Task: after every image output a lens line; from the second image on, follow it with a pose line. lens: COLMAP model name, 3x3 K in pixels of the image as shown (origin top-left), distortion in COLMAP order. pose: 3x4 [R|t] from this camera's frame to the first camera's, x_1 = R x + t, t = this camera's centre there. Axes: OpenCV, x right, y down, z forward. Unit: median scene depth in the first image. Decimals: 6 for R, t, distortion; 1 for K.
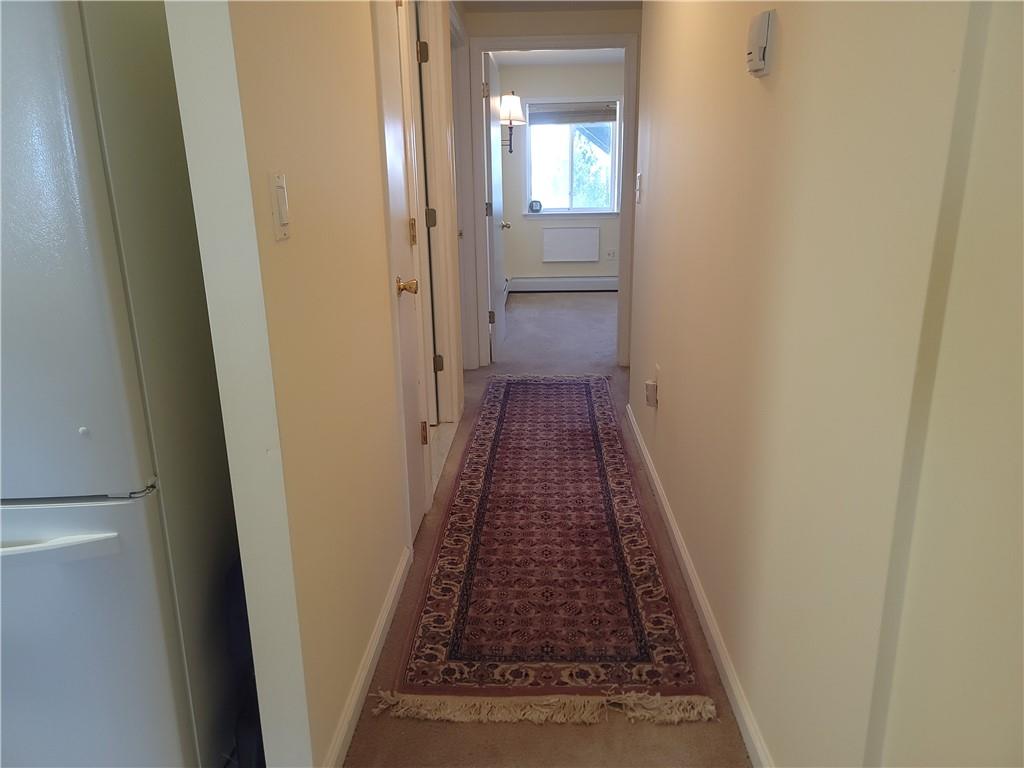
lens RADIAL K [[715.2, 0, 517.1], [0, 715.2, 387.0], [0, 0, 1]] dist [0.081408, -0.073527]
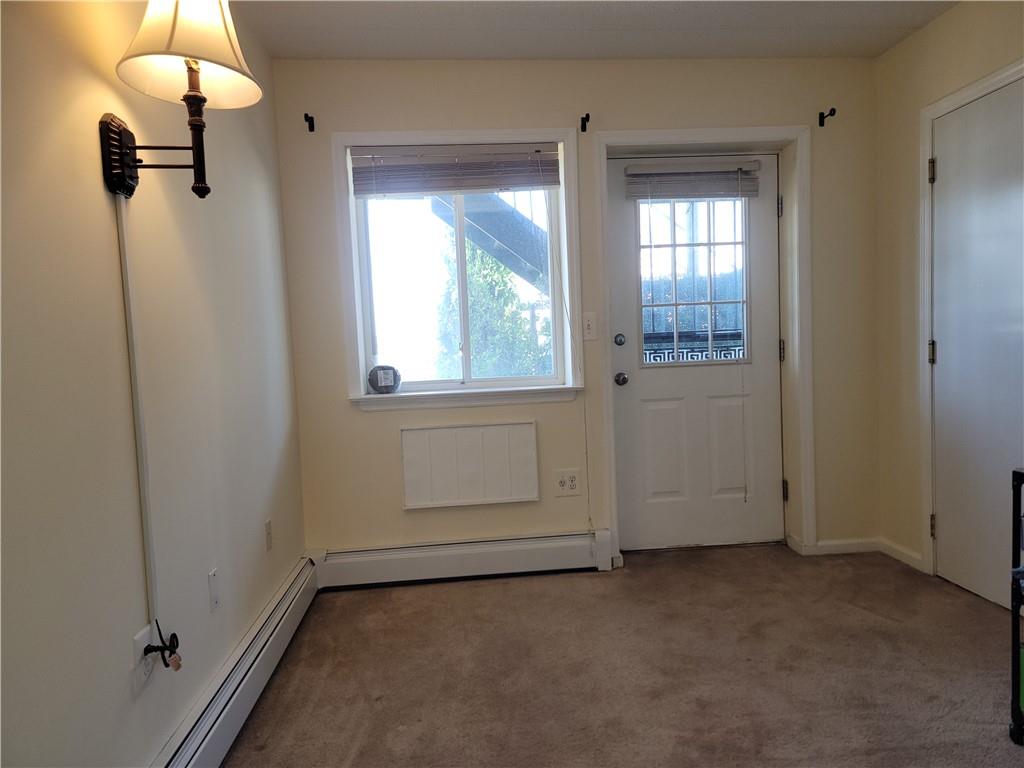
lens RADIAL K [[715.2, 0, 517.1], [0, 715.2, 387.0], [0, 0, 1]] dist [0.081408, -0.073527]
pose [[0.992444, -0.036279, 0.117210, 0.054306], [0.060832, 0.975098, -0.213270, -0.151631], [-0.106554, 0.218789, 0.969937, 0.580698]]
